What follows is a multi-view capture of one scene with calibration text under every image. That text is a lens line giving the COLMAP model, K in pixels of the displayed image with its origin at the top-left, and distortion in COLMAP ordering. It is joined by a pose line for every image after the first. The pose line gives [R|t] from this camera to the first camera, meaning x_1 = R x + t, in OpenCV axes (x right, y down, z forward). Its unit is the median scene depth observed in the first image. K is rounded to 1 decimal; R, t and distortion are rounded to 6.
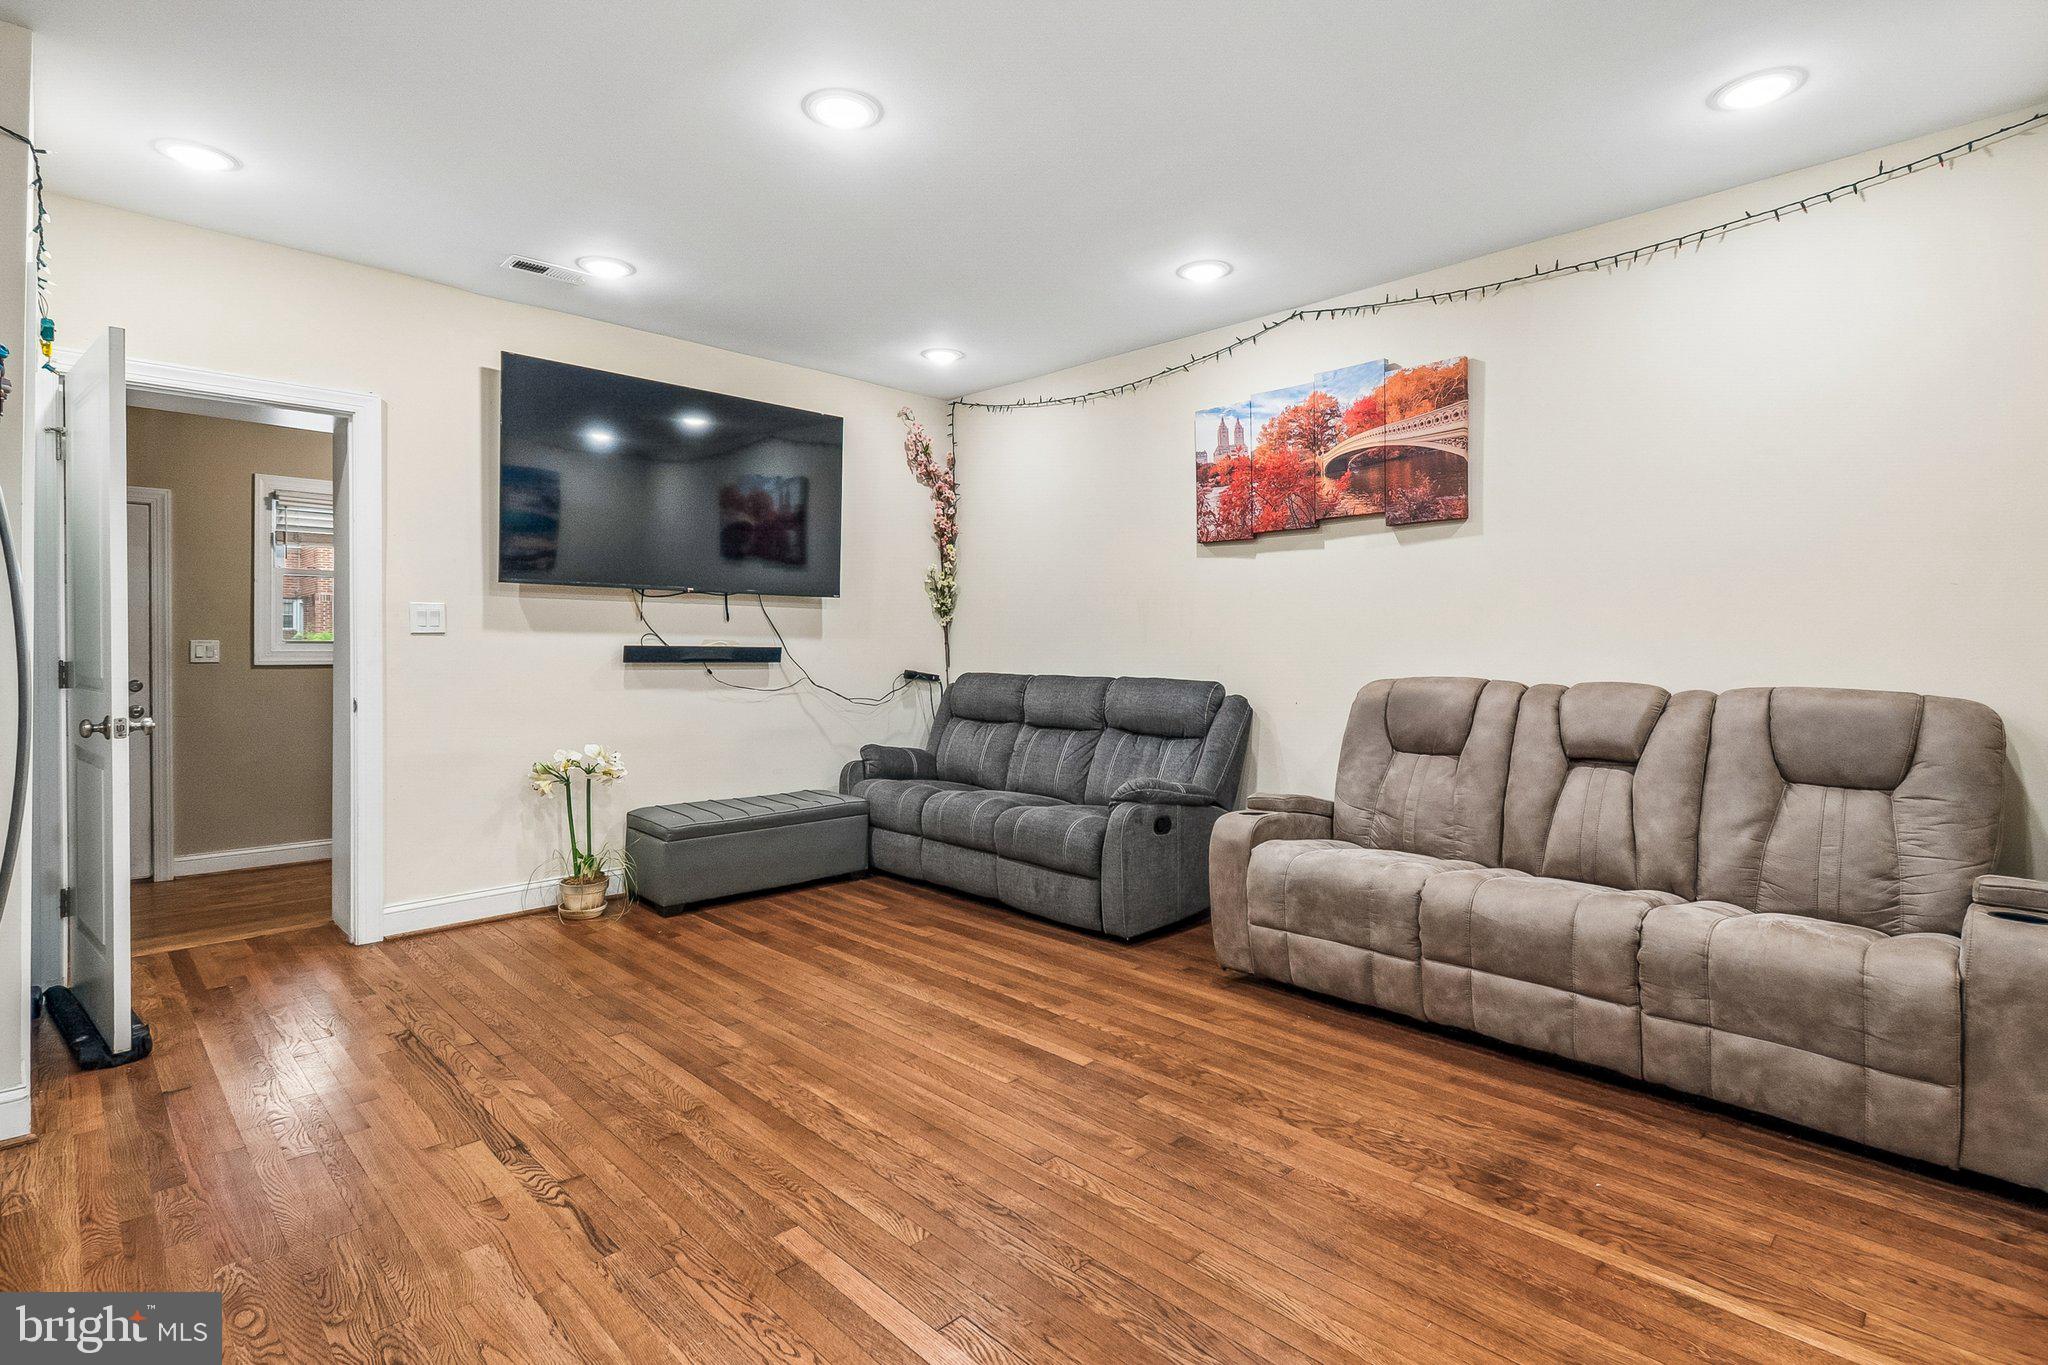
lens RADIAL K [[1000.3, 0, 1030.6], [0, 1000.3, 660.0], [0, 0, 1]] dist [0.006405, 0.001299]
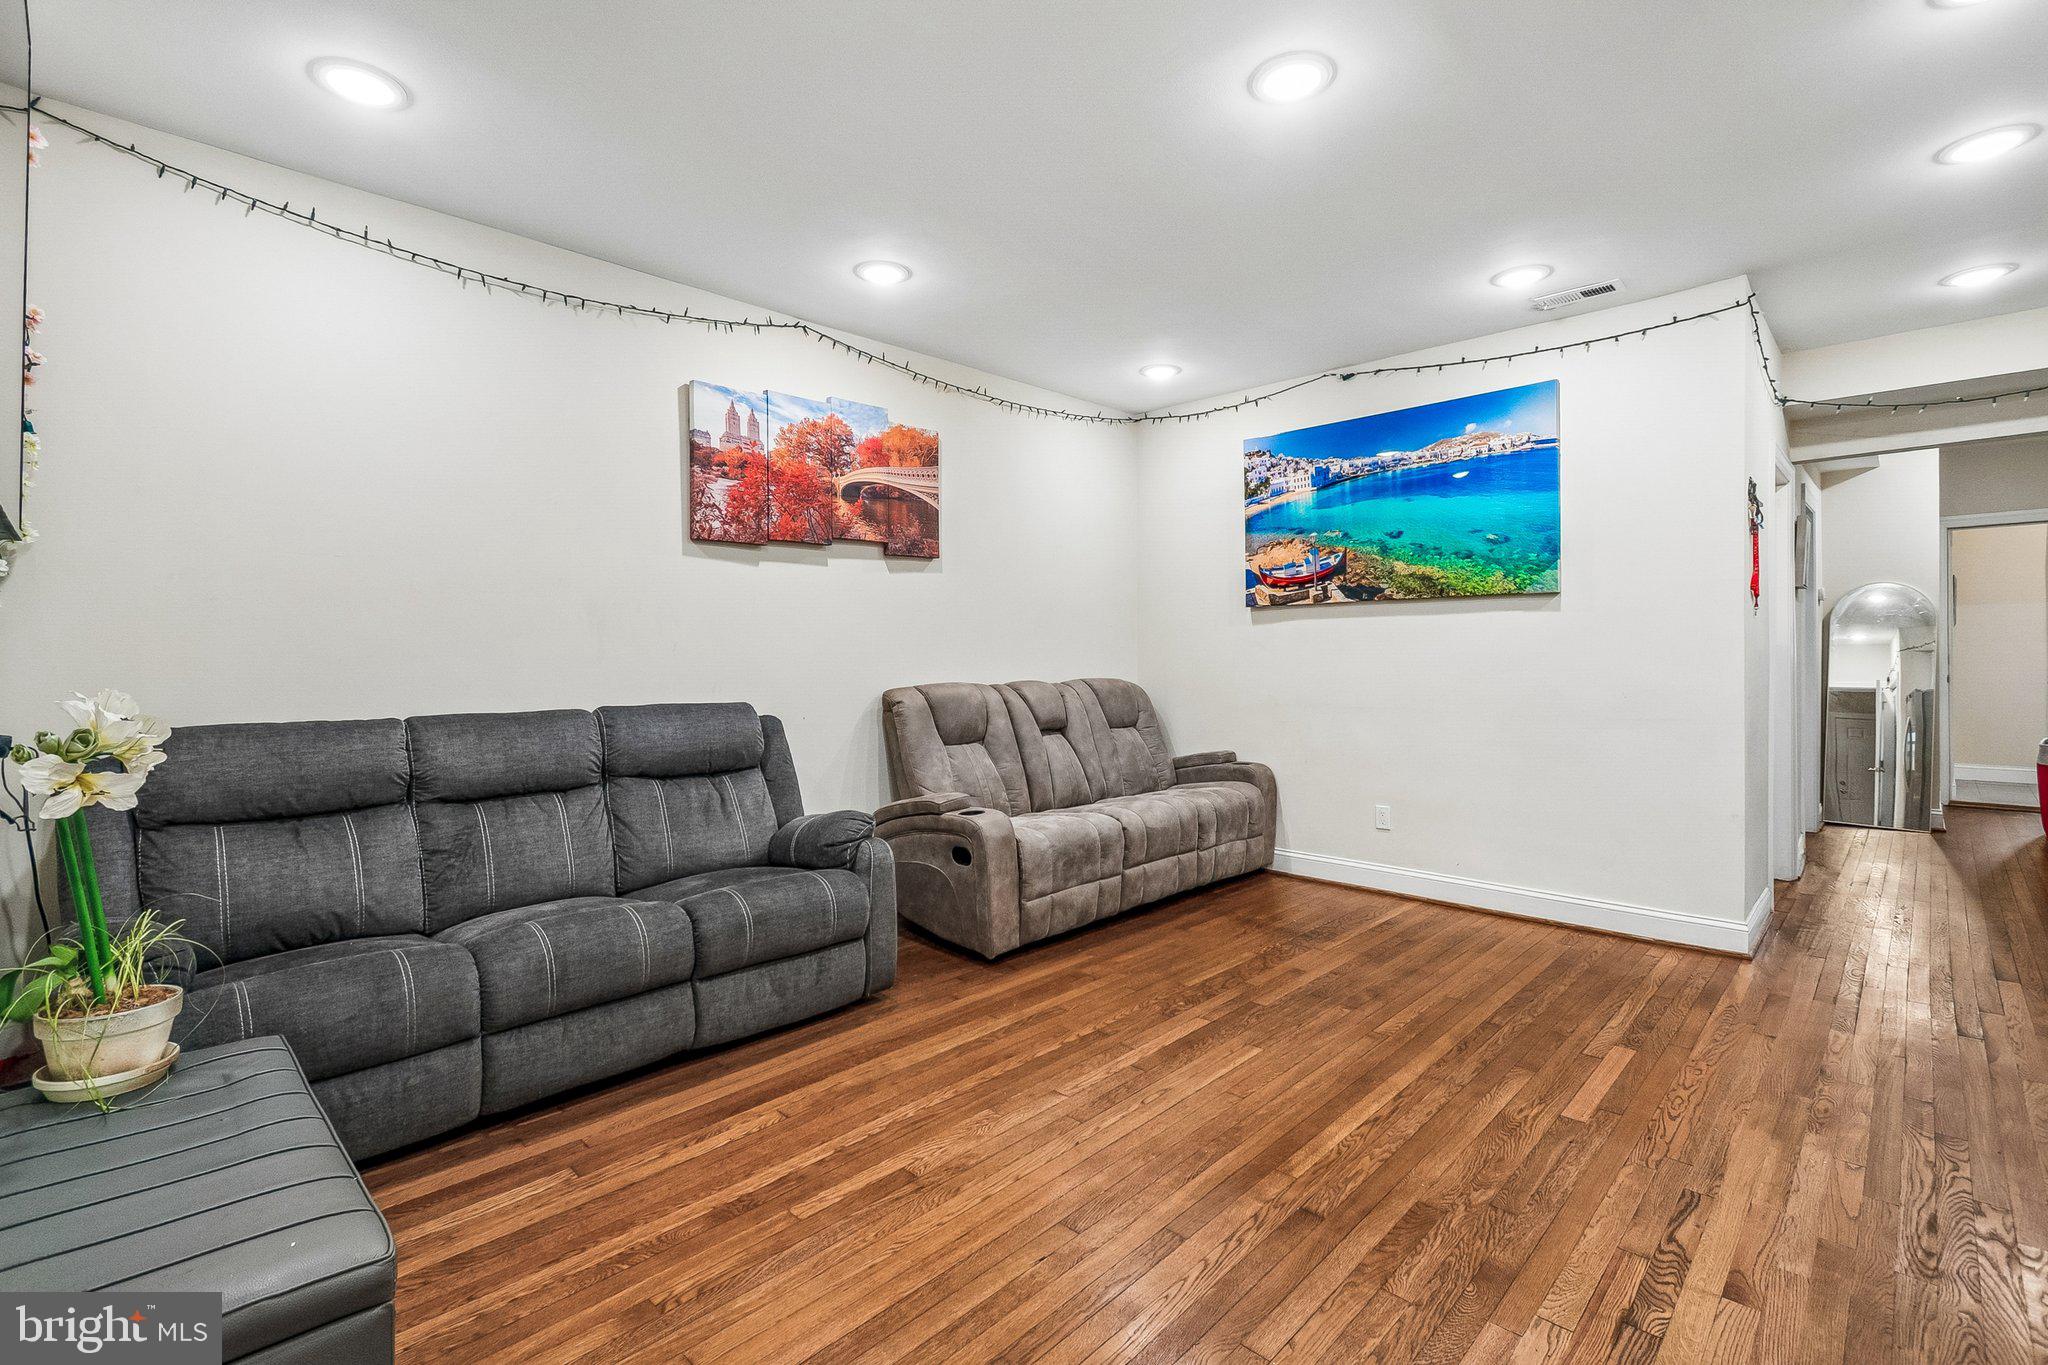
lens RADIAL K [[924.1, 0, 1024.6], [0, 924.1, 663.6], [0, 0, 1]] dist [0.004682, -0.000767]
pose [[-0.020334, -0.013620, 0.999700, -0.706313], [0.023762, 0.999618, 0.014102, -0.019983], [-0.999511, 0.024042, -0.020003, 0.862314]]
